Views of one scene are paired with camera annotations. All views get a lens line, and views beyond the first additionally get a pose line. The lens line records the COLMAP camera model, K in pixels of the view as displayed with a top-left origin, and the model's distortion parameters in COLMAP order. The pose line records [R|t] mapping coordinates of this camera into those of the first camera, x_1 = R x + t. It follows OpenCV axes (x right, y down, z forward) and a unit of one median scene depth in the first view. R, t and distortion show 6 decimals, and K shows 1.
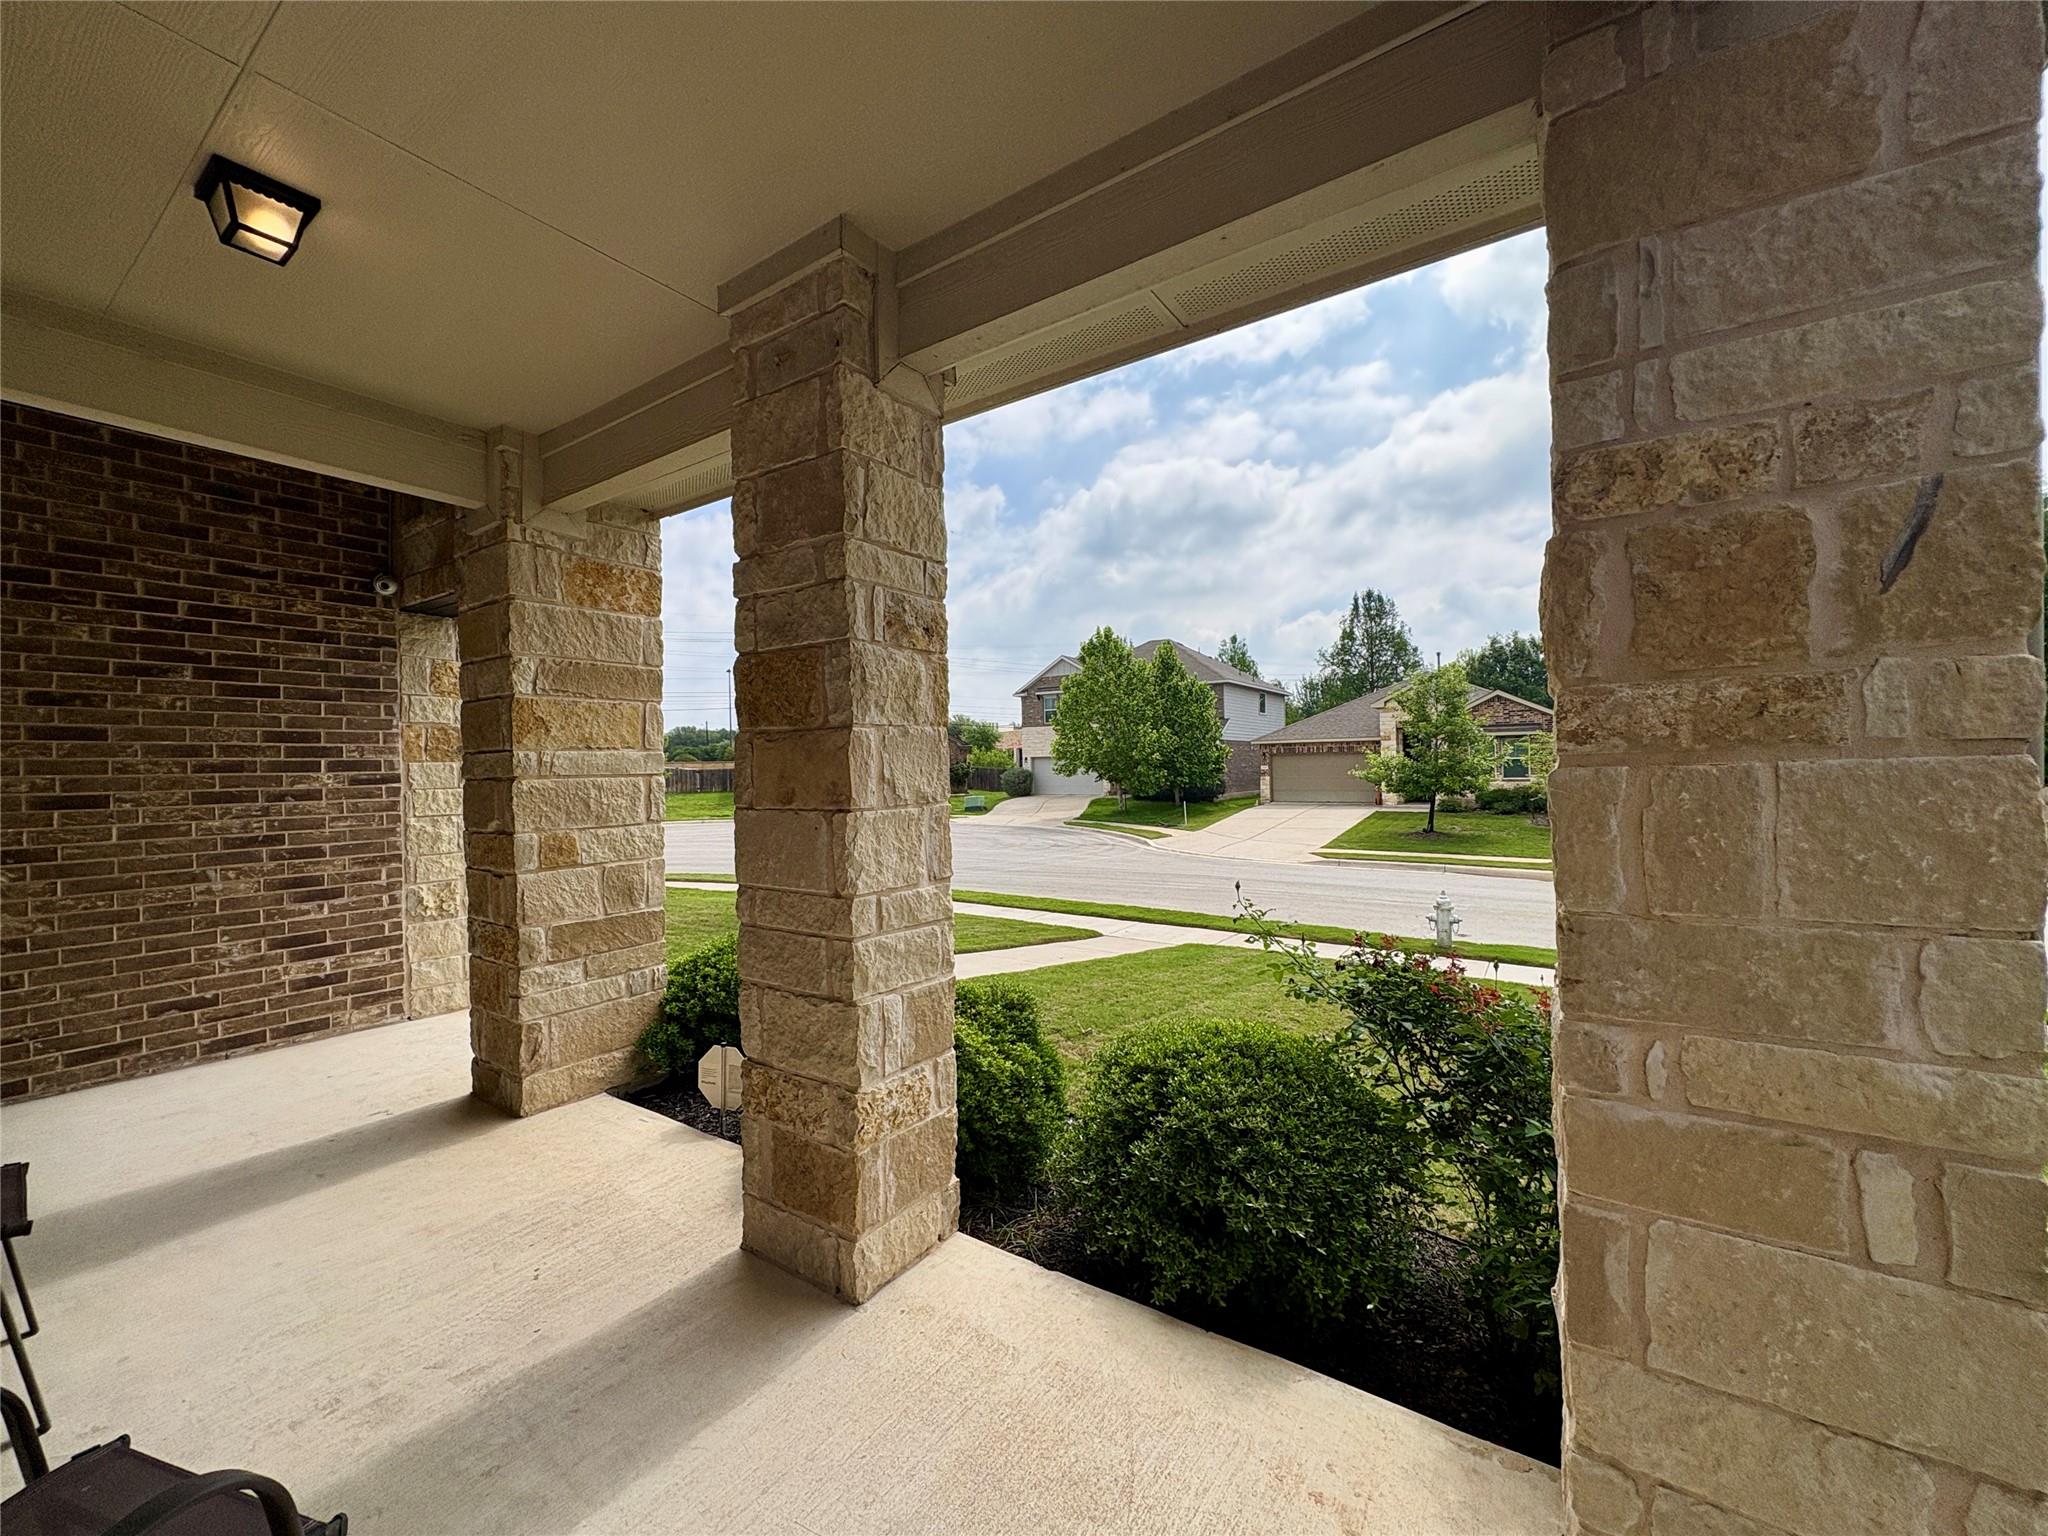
lens RADIAL K [[813.0, 0, 1024.0], [0, 813.0, 768.0], [0, 0, 1]] dist [0.001247, 0.000248]
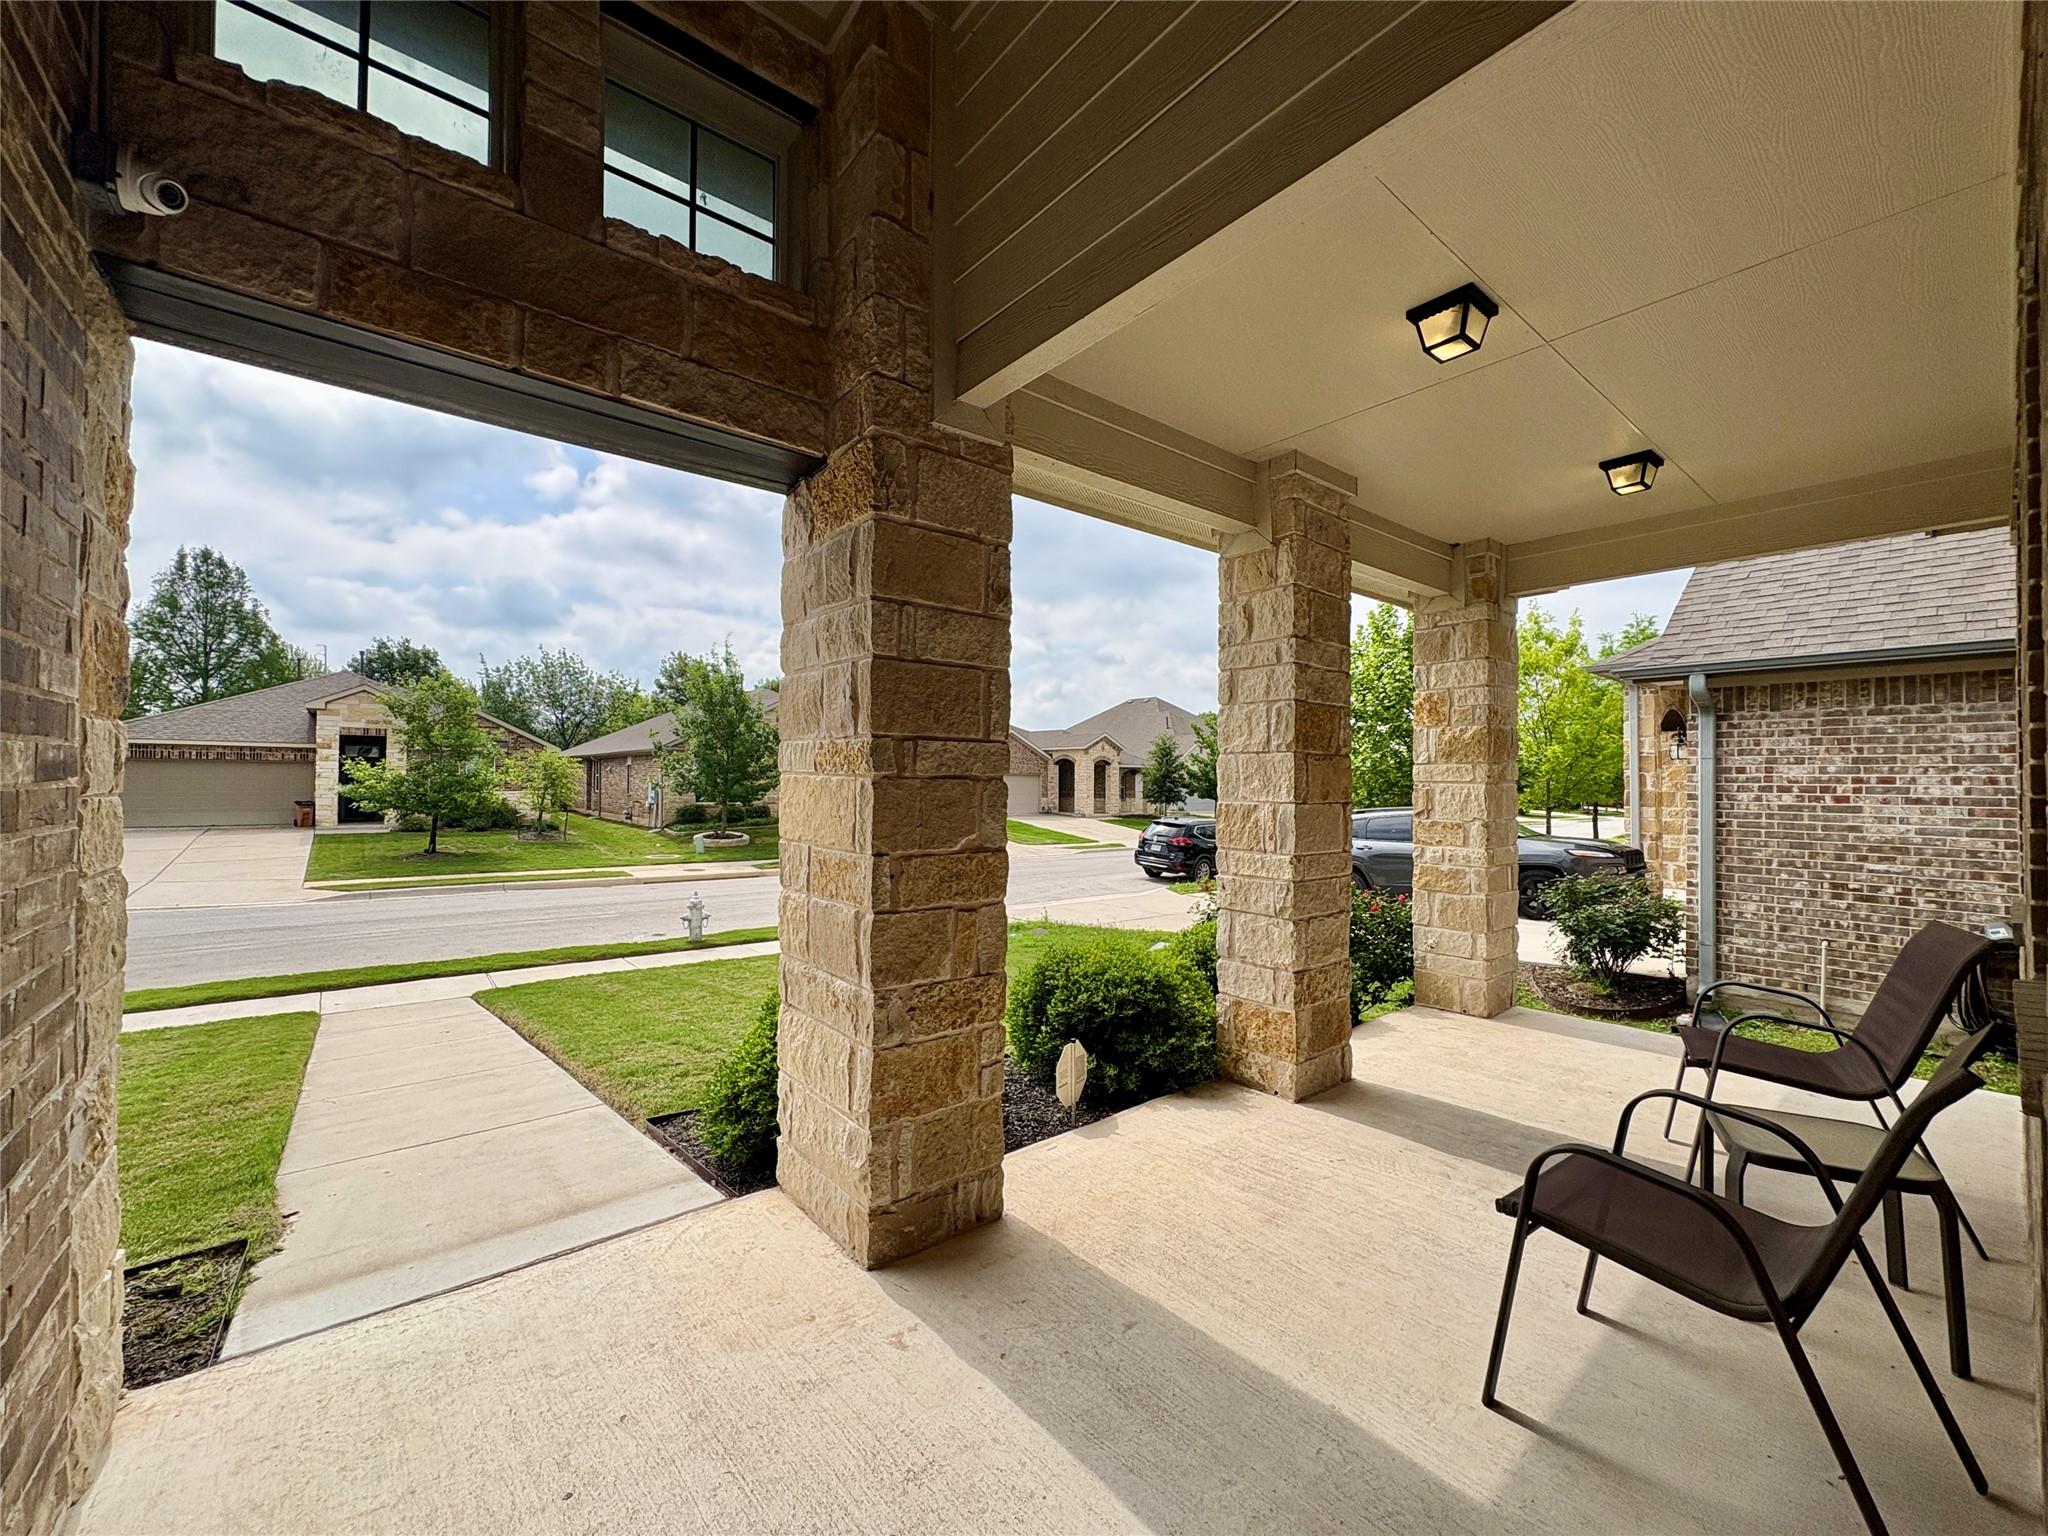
lens RADIAL K [[809.2, 0, 1024.0], [0, 809.2, 768.0], [0, 0, 1]] dist [-0.000680, -0.000041]
pose [[0.277826, 0.032678, 0.960076, -0.115784], [-0.011831, 0.999462, -0.030595, 0.002102], [-0.960559, -0.002858, 0.278063, 0.064895]]
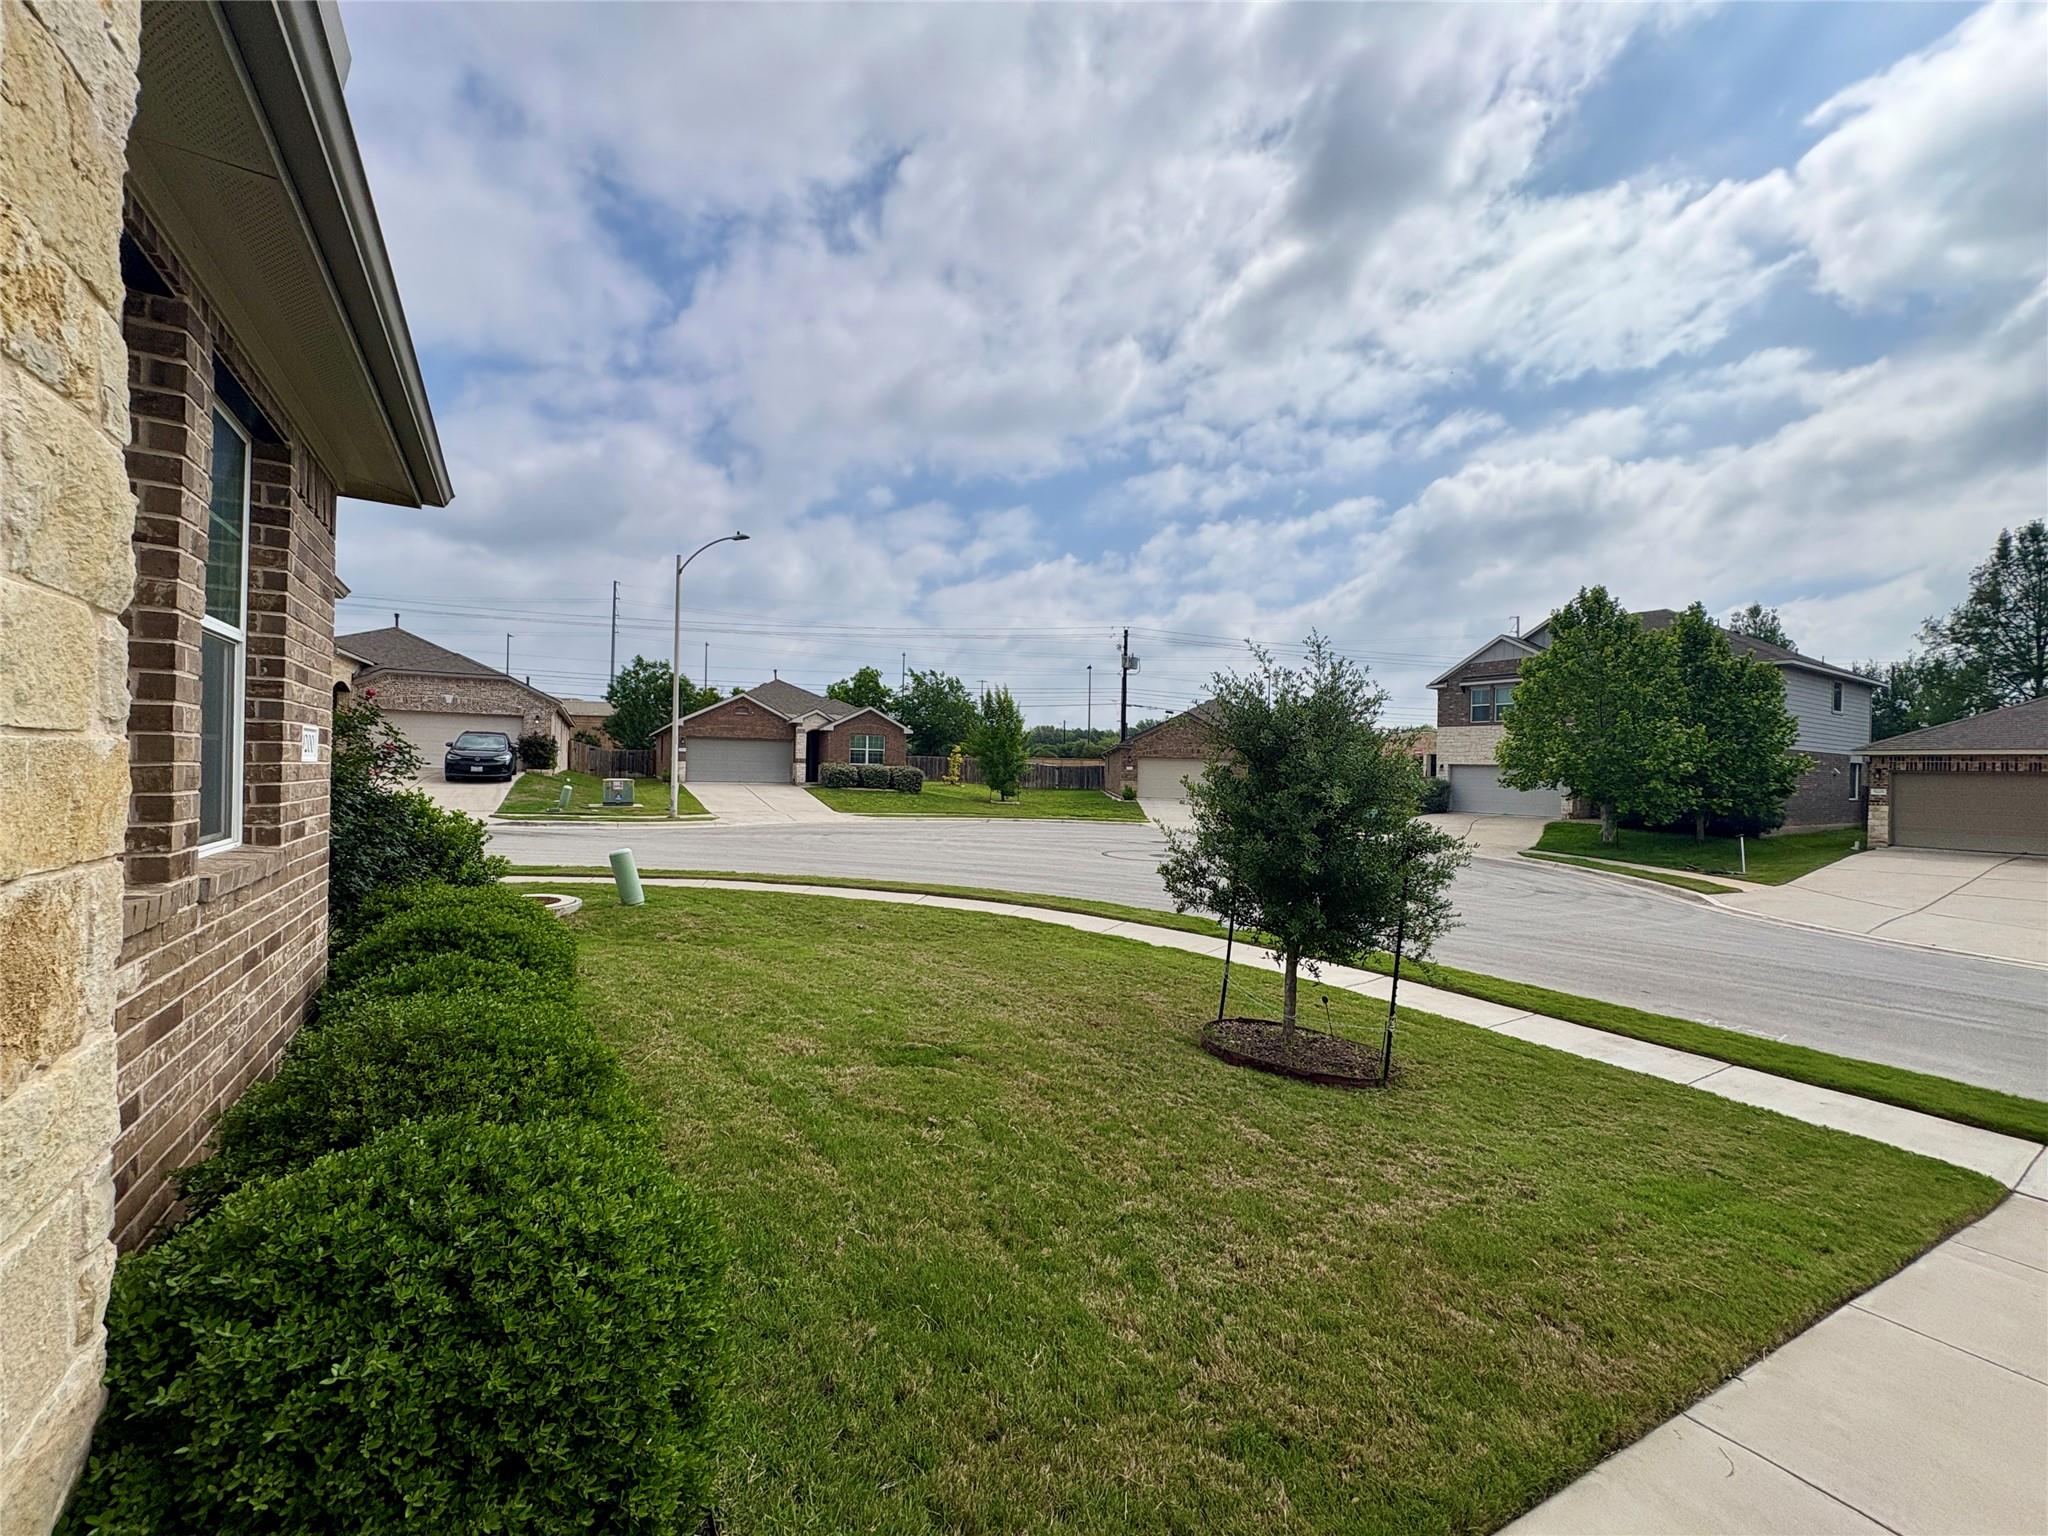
lens RADIAL K [[813.0, 0, 1024.0], [0, 813.0, 768.0], [0, 0, 1]] dist [0.001247, 0.000248]
pose [[0.913557, 0.035632, -0.405148, -0.054529], [-0.037204, 0.999300, 0.003997, 0.002639], [0.405007, 0.011422, 0.914242, 0.115439]]
